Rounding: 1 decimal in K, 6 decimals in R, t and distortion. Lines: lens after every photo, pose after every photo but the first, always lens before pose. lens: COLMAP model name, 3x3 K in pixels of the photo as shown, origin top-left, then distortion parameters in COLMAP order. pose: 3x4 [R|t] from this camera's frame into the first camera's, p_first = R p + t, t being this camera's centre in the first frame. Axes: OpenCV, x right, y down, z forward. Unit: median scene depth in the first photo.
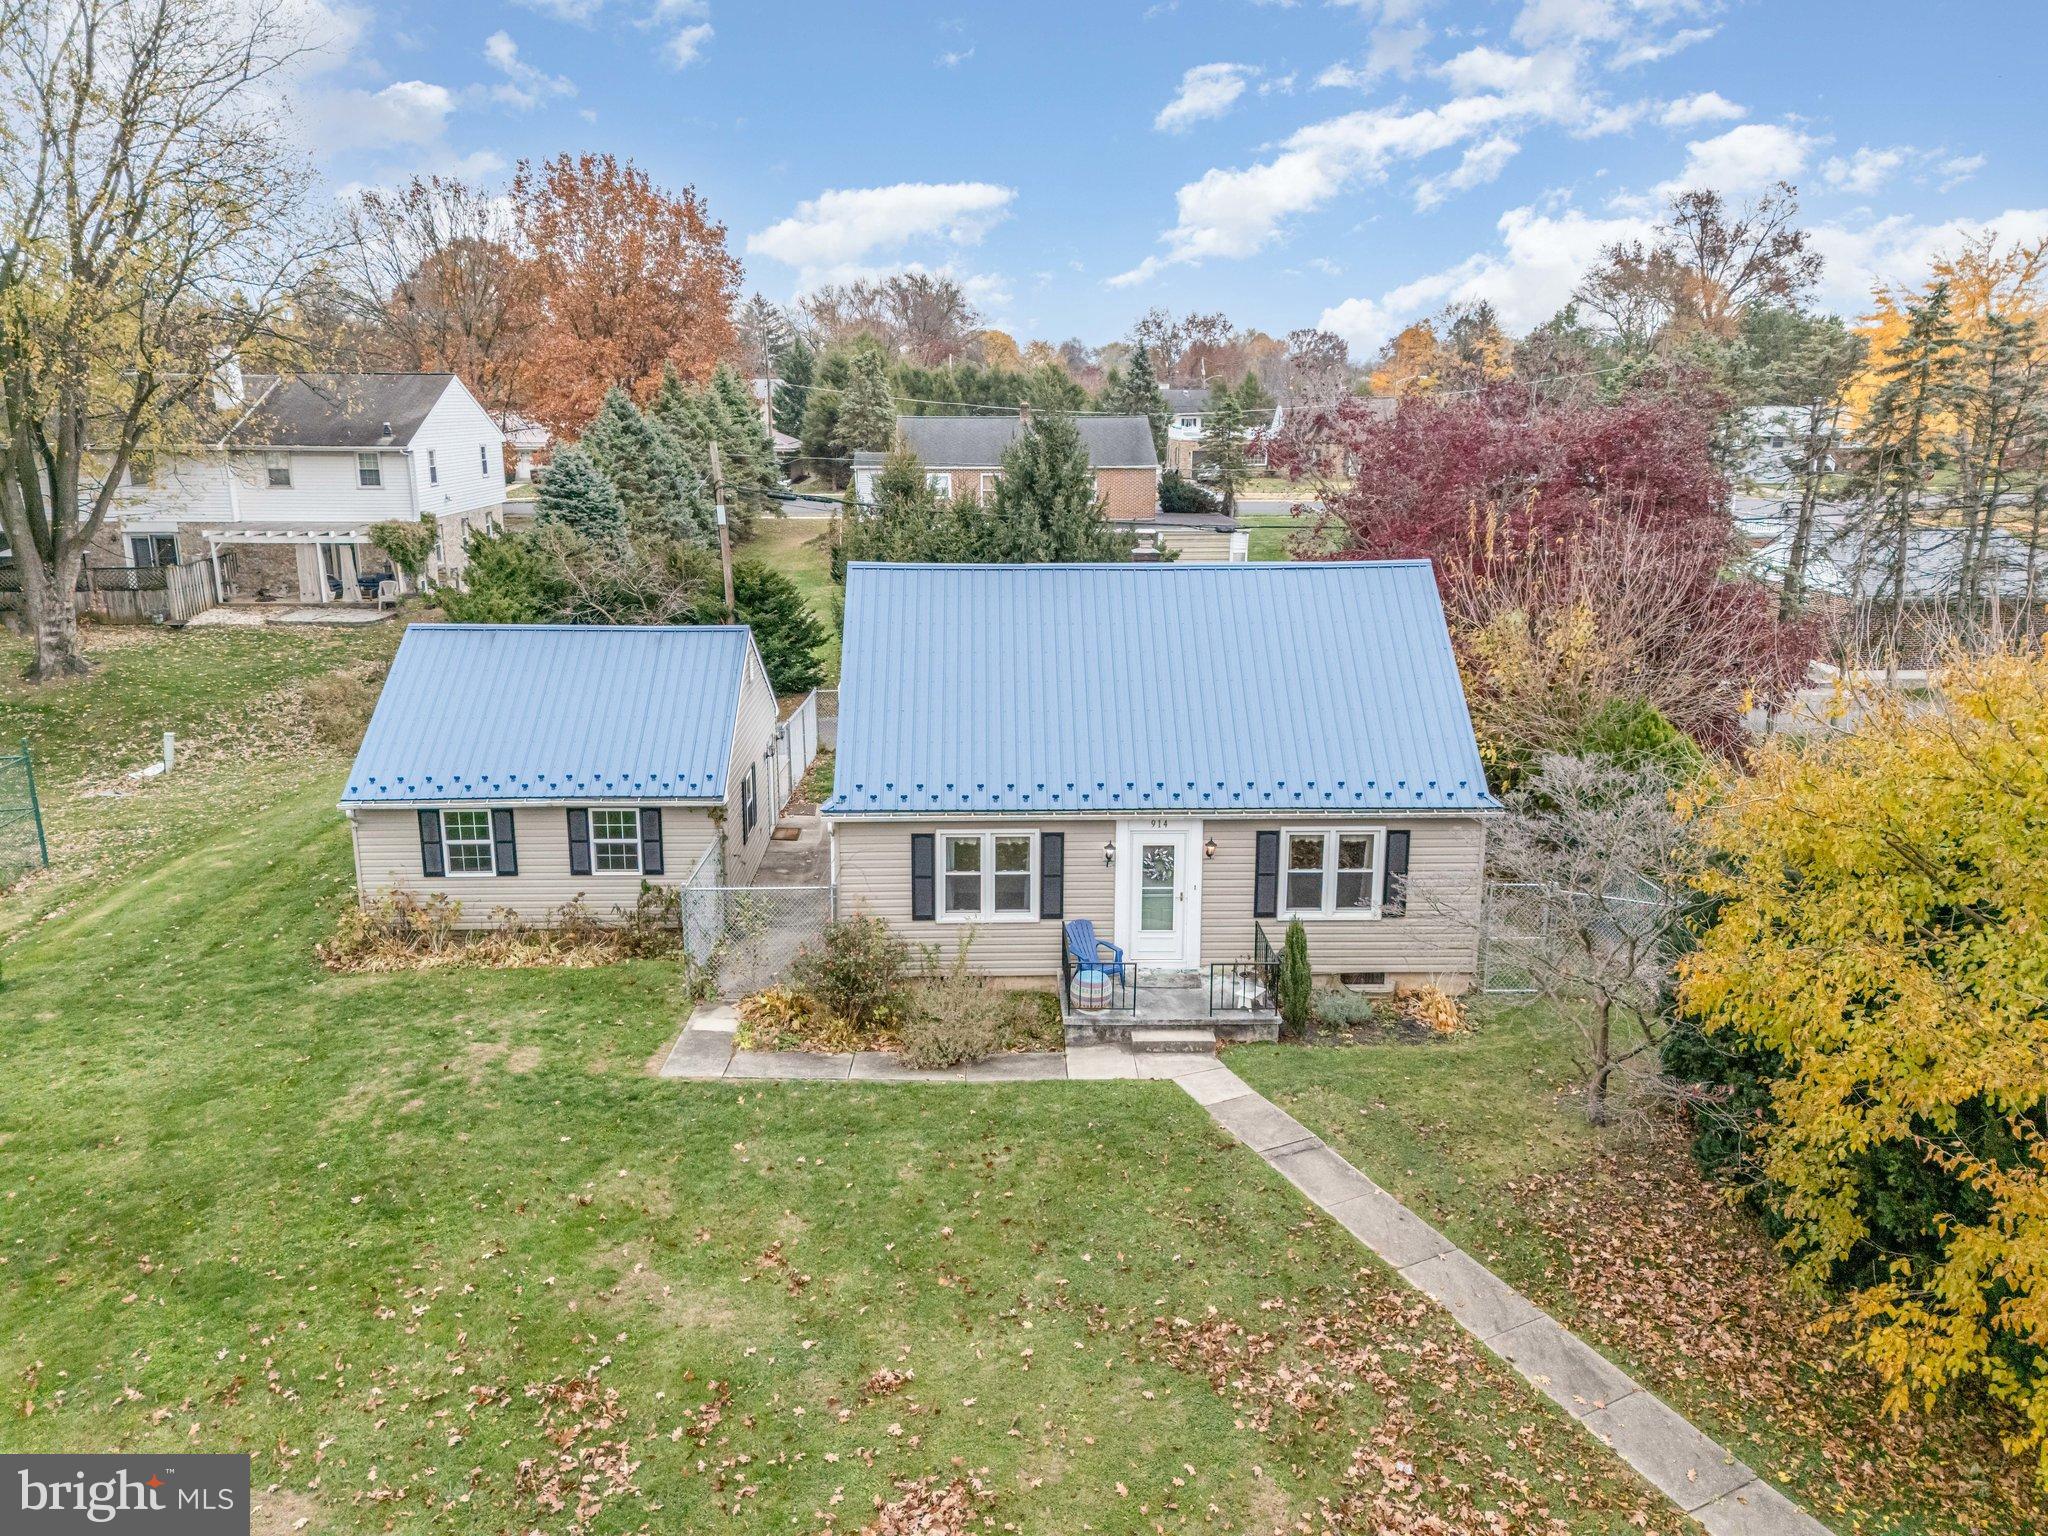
lens RADIAL K [[1517.7, 0, 1015.0], [0, 1517.7, 737.9], [0, 0, 1]] dist [0.104001, -0.116171]
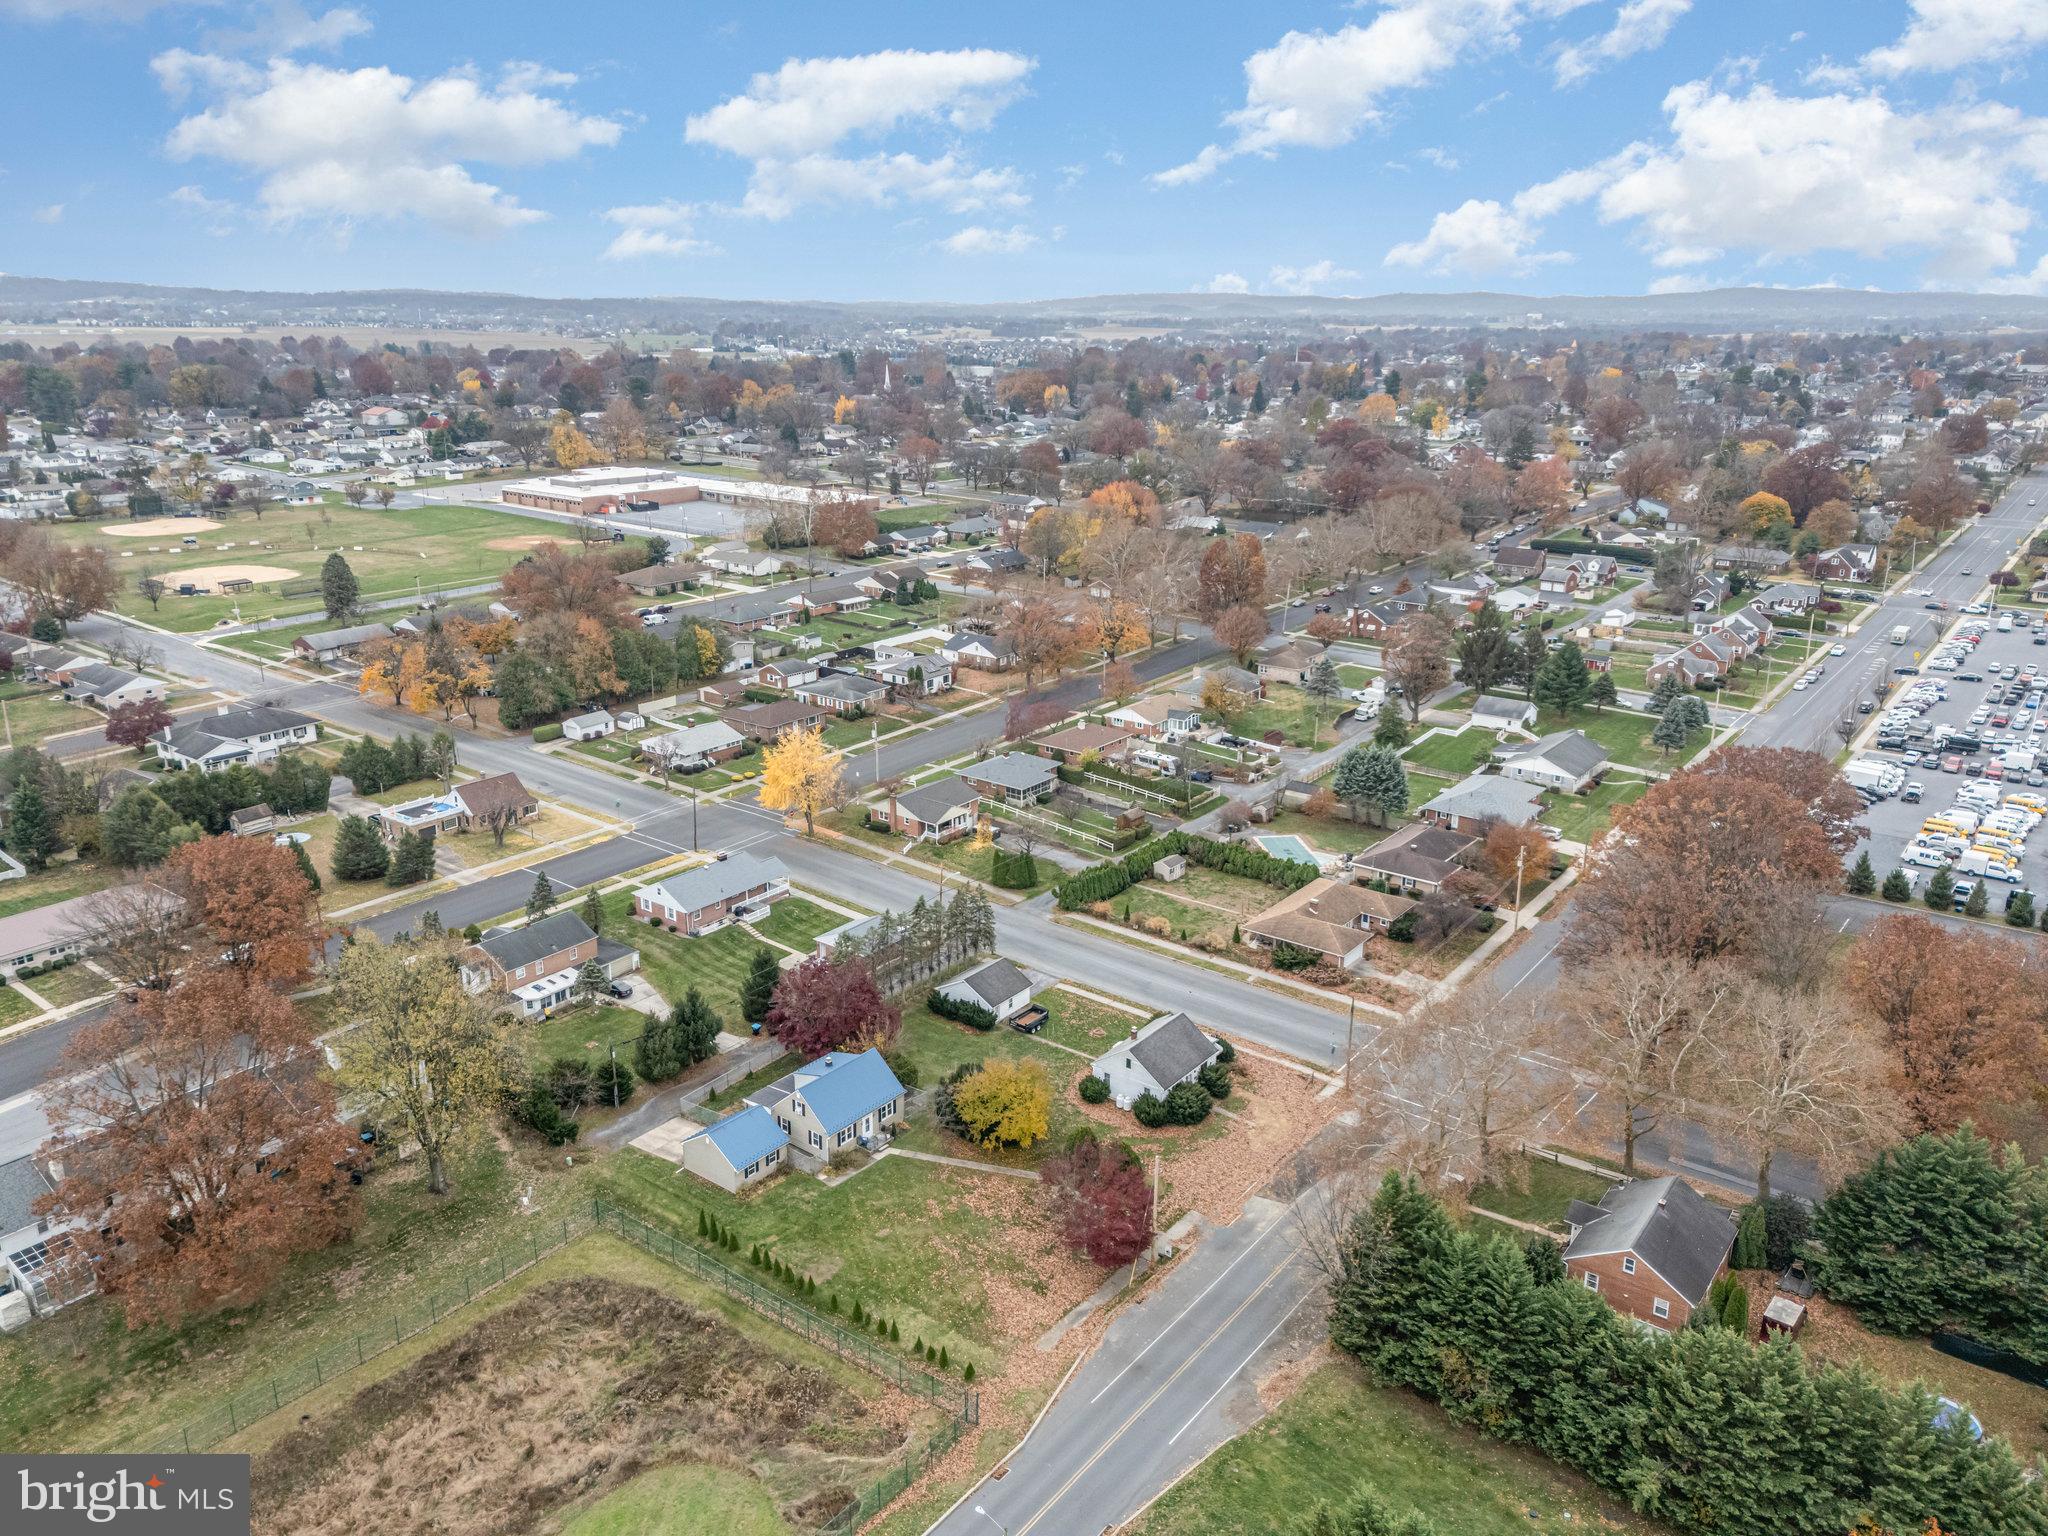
lens RADIAL K [[1517.7, 0, 1015.0], [0, 1517.7, 737.9], [0, 0, 1]] dist [0.104001, -0.116171]
pose [[0.656235, -0.215910, 0.723007, -3.572878], [0.176293, 0.975540, 0.131311, -2.090818], [-0.733673, 0.041290, 0.678247, -3.599498]]
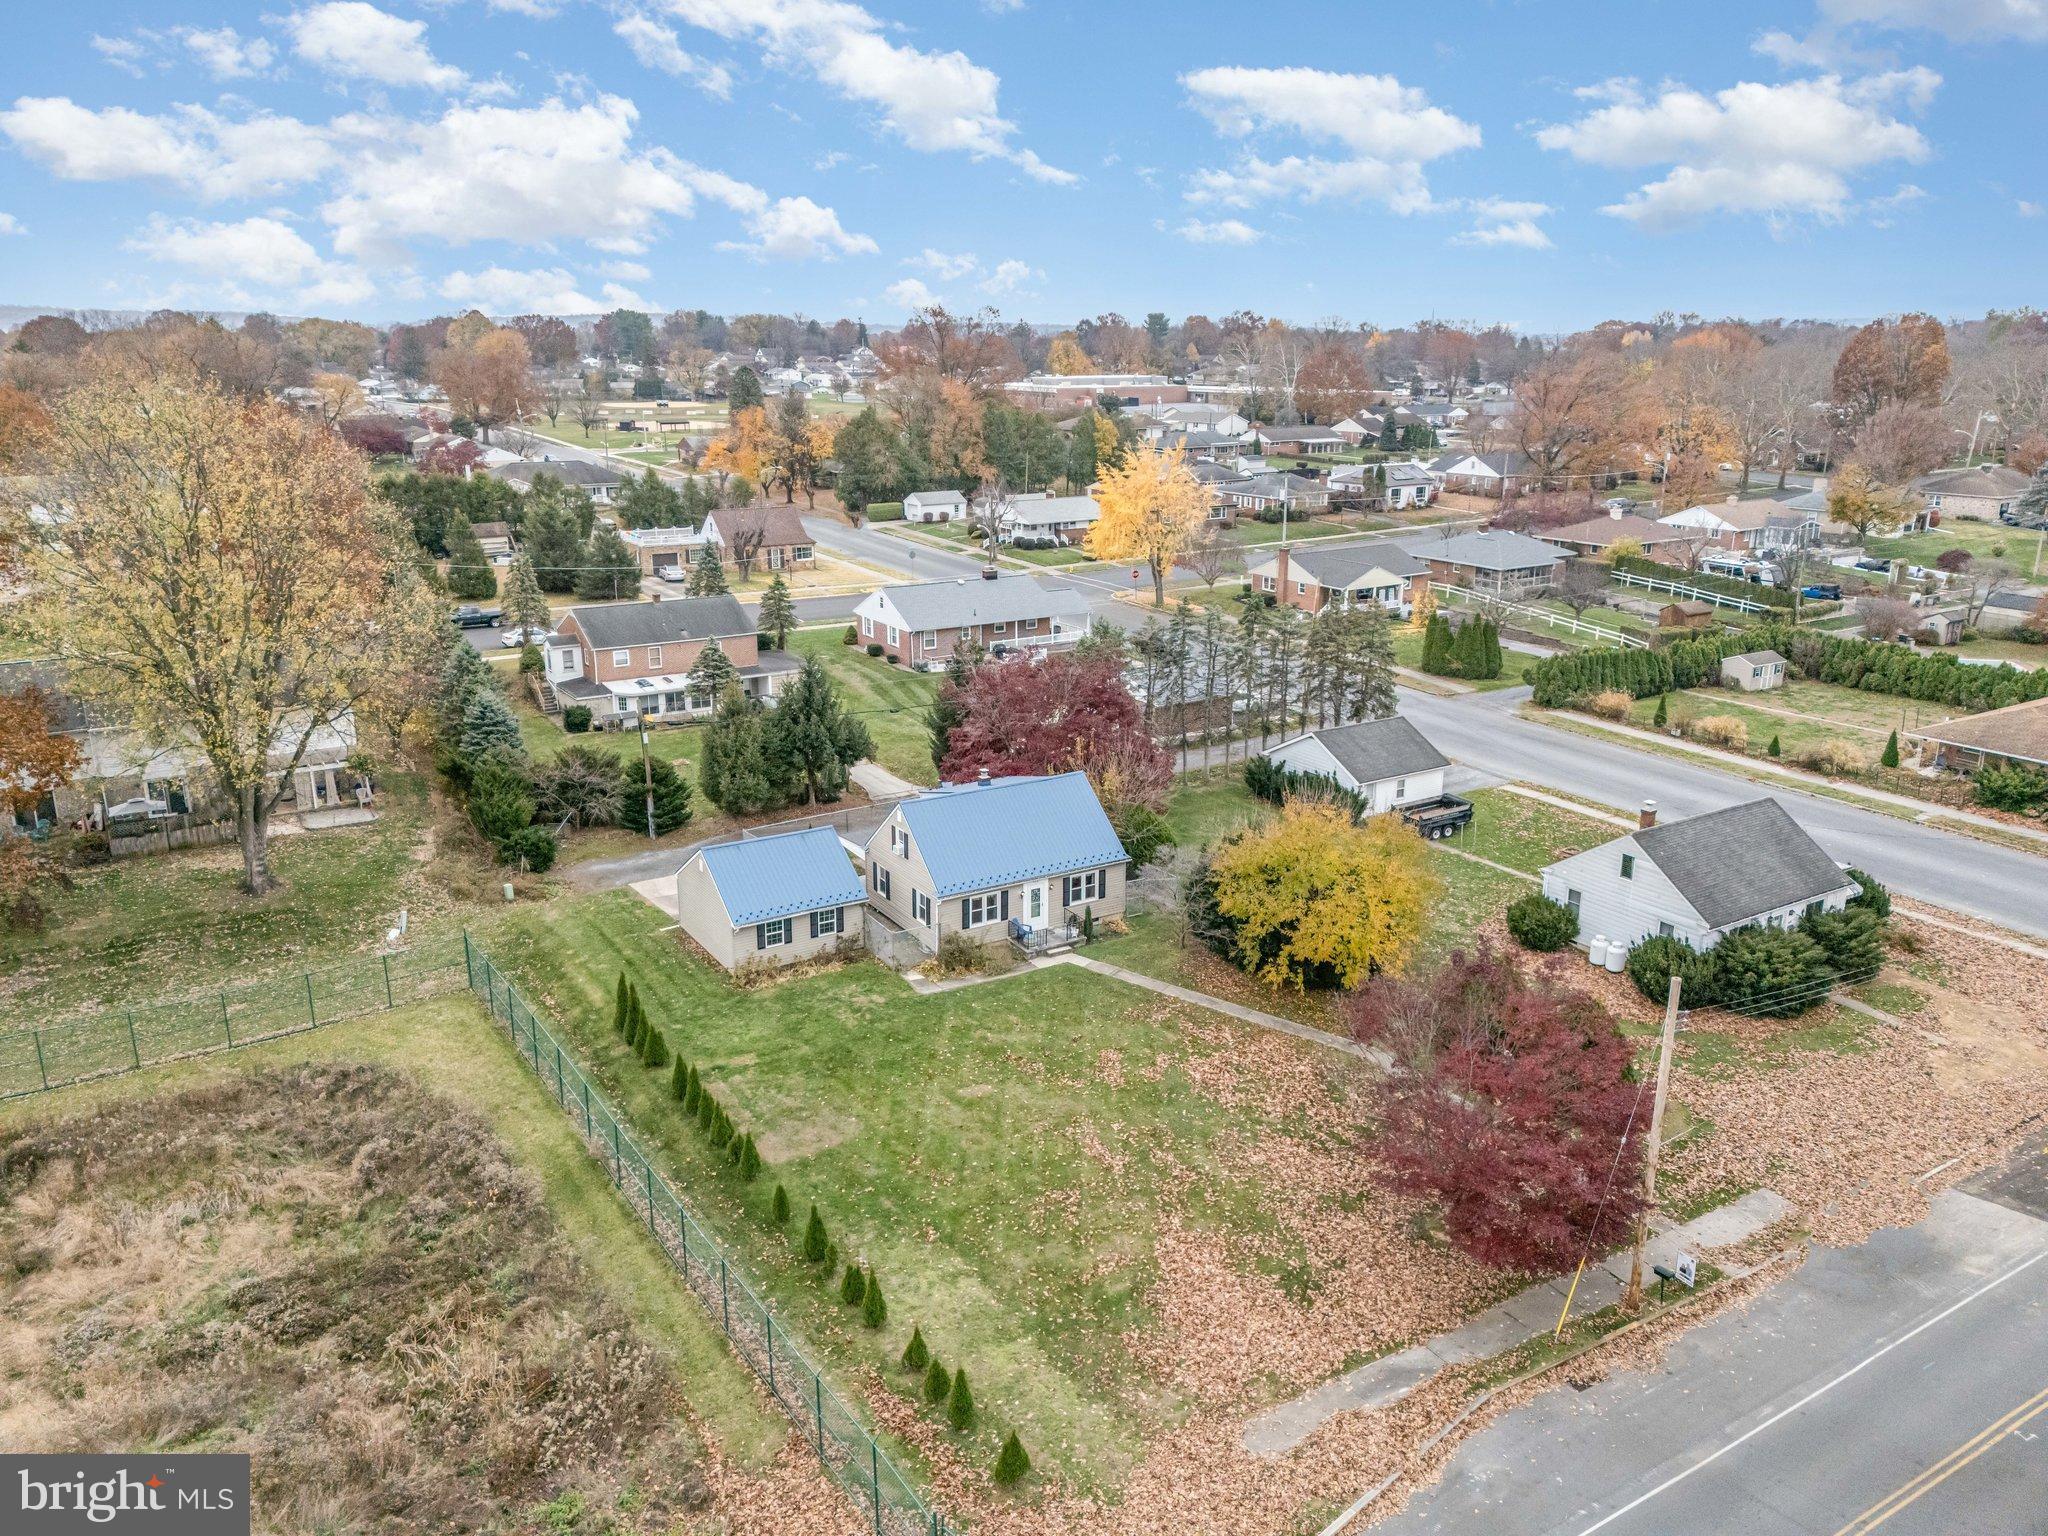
lens RADIAL K [[1517.7, 0, 1015.0], [0, 1517.7, 737.9], [0, 0, 1]] dist [0.104001, -0.116171]
pose [[0.876639, -0.129035, 0.463523, -1.271026], [0.112945, 0.991637, 0.062443, -0.409083], [-0.467704, -0.002388, 0.883882, -1.592099]]
